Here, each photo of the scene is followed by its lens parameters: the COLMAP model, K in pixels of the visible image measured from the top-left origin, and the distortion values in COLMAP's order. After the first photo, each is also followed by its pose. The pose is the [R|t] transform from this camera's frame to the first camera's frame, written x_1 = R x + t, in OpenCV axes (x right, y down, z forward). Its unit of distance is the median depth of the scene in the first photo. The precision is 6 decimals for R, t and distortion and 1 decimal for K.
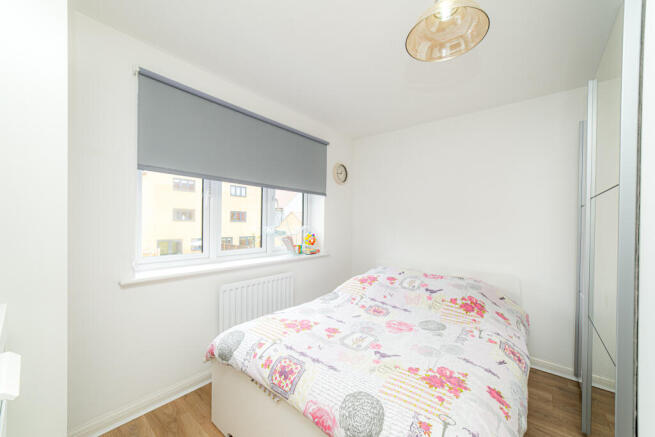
lens RADIAL K [[261.9, 0, 330.6], [0, 261.9, 221.3], [0, 0, 1]] dist [0.009639, 0.001782]
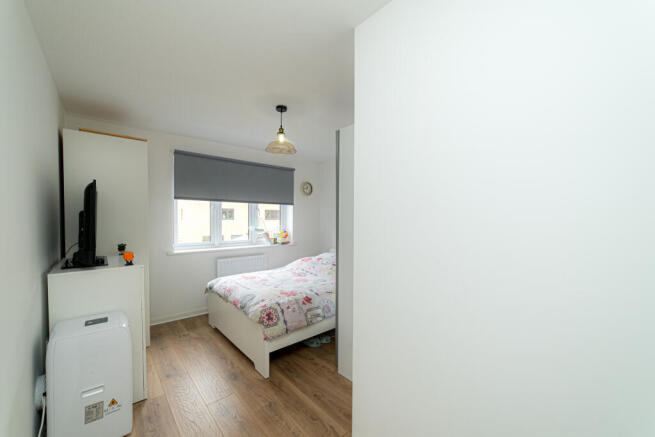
lens RADIAL K [[261.9, 0, 324.1], [0, 261.9, 220.1], [0, 0, 1]] dist [0.009639, 0.001782]
pose [[0.986609, -0.008937, -0.162855, 0.415588], [0.010390, 0.999913, 0.008069, -0.022914], [0.162769, -0.009653, 0.986617, -0.459479]]
